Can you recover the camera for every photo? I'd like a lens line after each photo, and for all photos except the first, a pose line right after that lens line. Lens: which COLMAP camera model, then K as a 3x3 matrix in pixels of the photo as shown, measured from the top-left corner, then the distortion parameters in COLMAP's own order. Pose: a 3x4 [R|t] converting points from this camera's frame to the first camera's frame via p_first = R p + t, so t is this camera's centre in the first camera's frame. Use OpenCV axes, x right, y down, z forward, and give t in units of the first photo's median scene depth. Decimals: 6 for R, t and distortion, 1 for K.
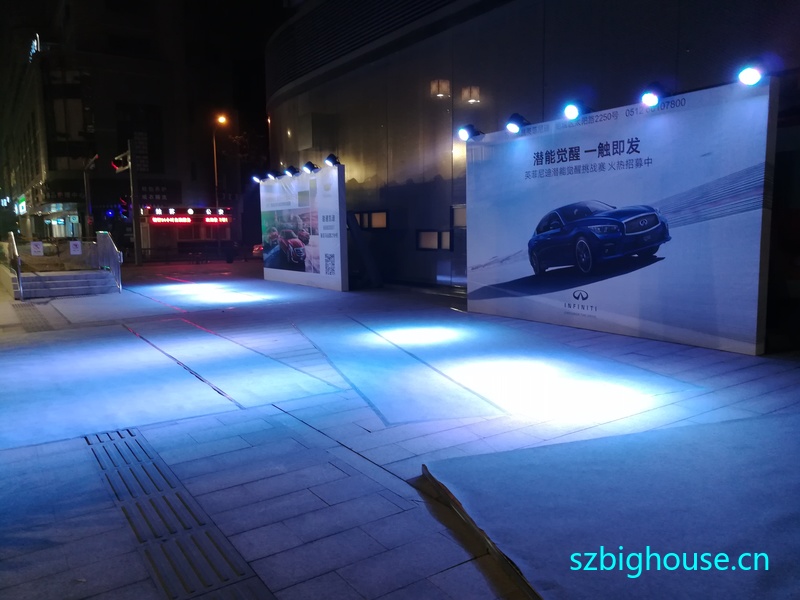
lens RADIAL K [[603.2, 0, 400.0], [0, 603.2, 300.0], [0, 0, 1]] dist [-0.001729, -0.004141]
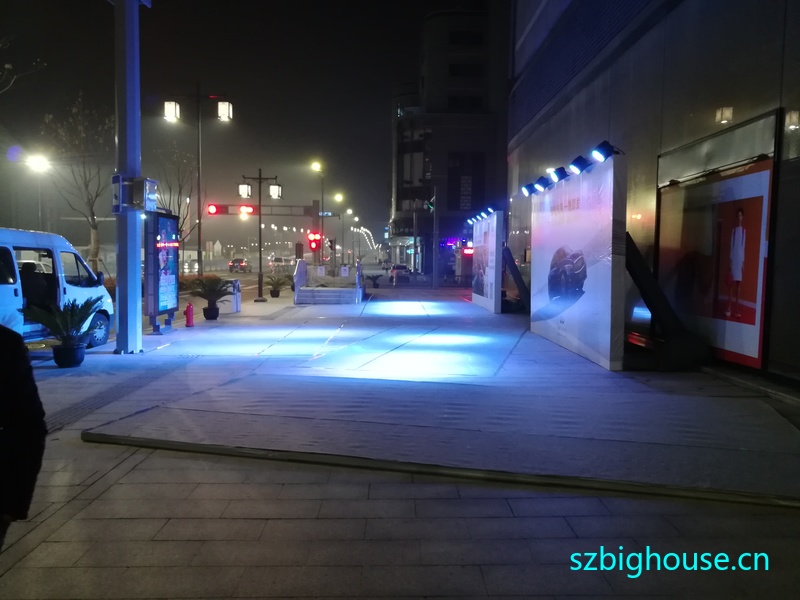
lens RADIAL K [[619.1, 0, 396.8], [0, 619.1, 303.1], [0, 0, 1]] dist [0.030913, -0.003672]
pose [[0.826035, 0.058762, -0.560548, 0.385252], [-0.084890, 0.996176, -0.020667, 0.006685], [0.557190, 0.064657, 0.827864, -0.135635]]
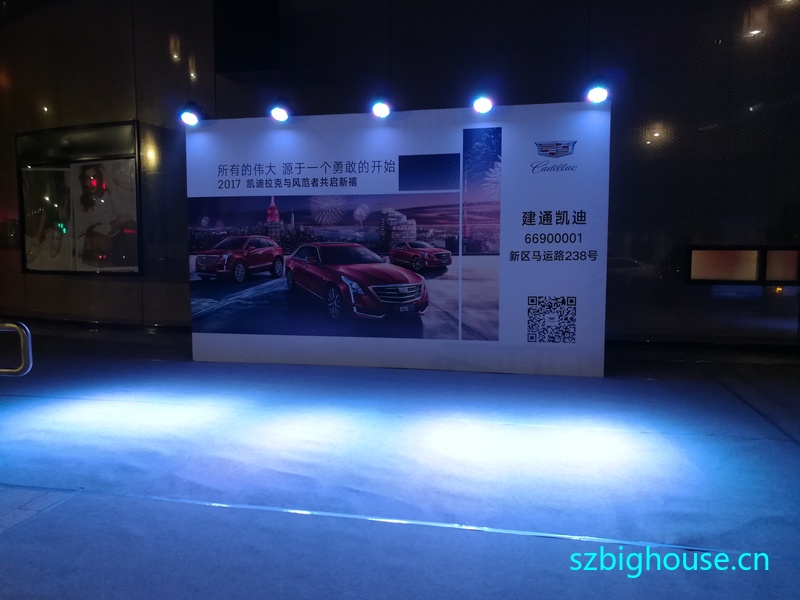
lens RADIAL K [[619.1, 0, 396.8], [0, 619.1, 303.1], [0, 0, 1]] dist [0.030913, -0.003672]
pose [[0.728333, -0.046115, 0.683669, -0.456149], [0.071200, 0.997425, -0.008573, -0.066605], [-0.681514, 0.054922, 0.729742, 0.650731]]
